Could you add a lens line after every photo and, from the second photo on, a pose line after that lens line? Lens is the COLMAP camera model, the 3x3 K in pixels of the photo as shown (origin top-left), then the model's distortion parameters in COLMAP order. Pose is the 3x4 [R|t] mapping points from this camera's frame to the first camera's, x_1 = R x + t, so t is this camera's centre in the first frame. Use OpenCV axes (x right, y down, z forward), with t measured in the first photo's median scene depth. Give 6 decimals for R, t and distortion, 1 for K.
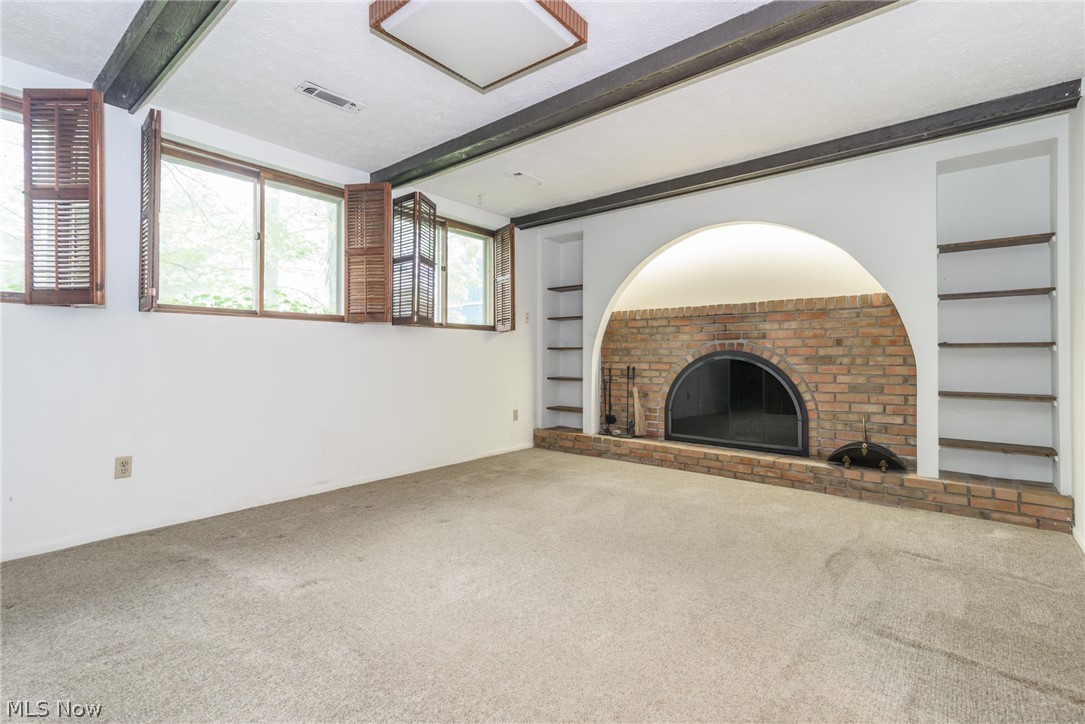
lens RADIAL K [[497.2, 0, 542.5], [0, 497.2, 362.0], [0, 0, 1]] dist [0.001360, 0.000229]
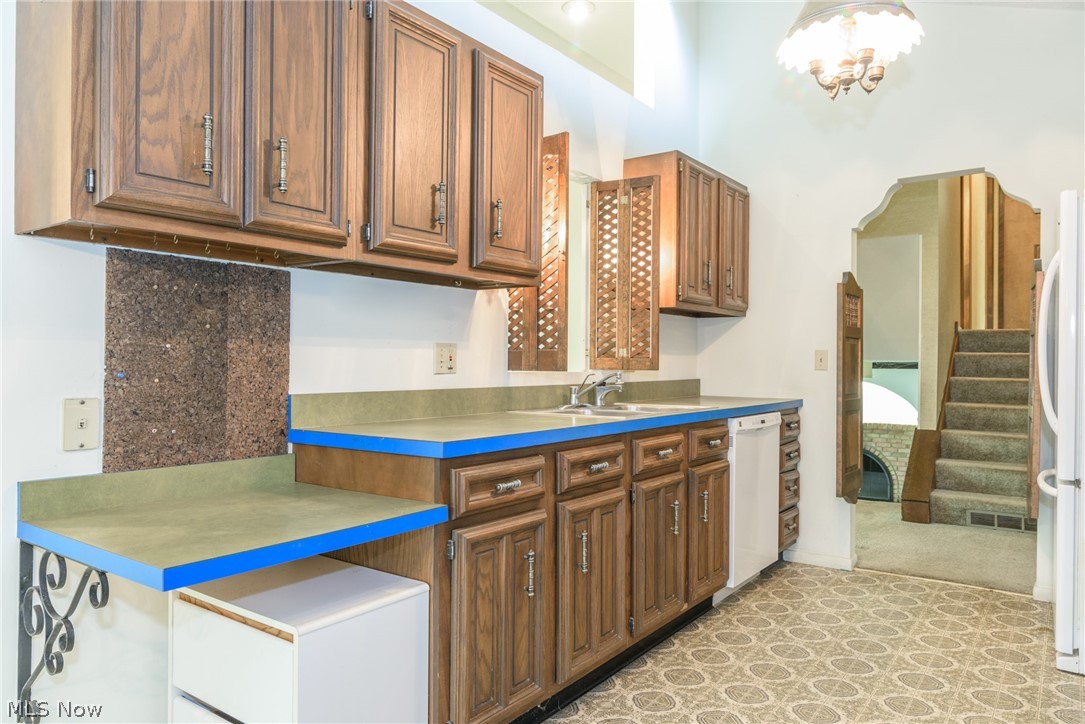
lens RADIAL K [[740.0, 0, 542.5], [0, 740.0, 362.0], [0, 0, 1]] dist [-0.003337, -0.001095]
pose [[0.998503, 0.013792, 0.052935, -1.195573], [-0.013439, 0.999885, -0.007021, -0.388239], [-0.053026, 0.006299, 0.998573, -2.185213]]
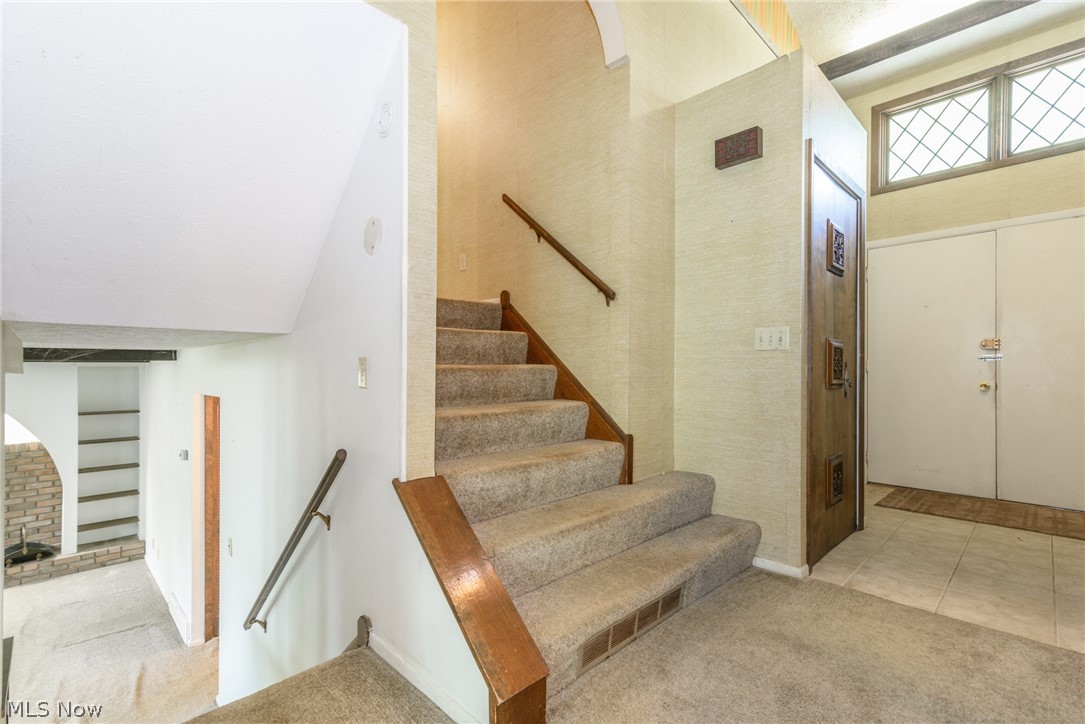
lens RADIAL K [[497.4, 0, 517.7], [0, 497.4, 367.8], [0, 0, 1]] dist [0.000150, 0.021700]
pose [[0.123526, 0.008782, 0.992303, -0.712073], [-0.000191, 0.999961, -0.008826, -0.364372], [-0.992341, 0.000900, 0.123523, -0.688771]]
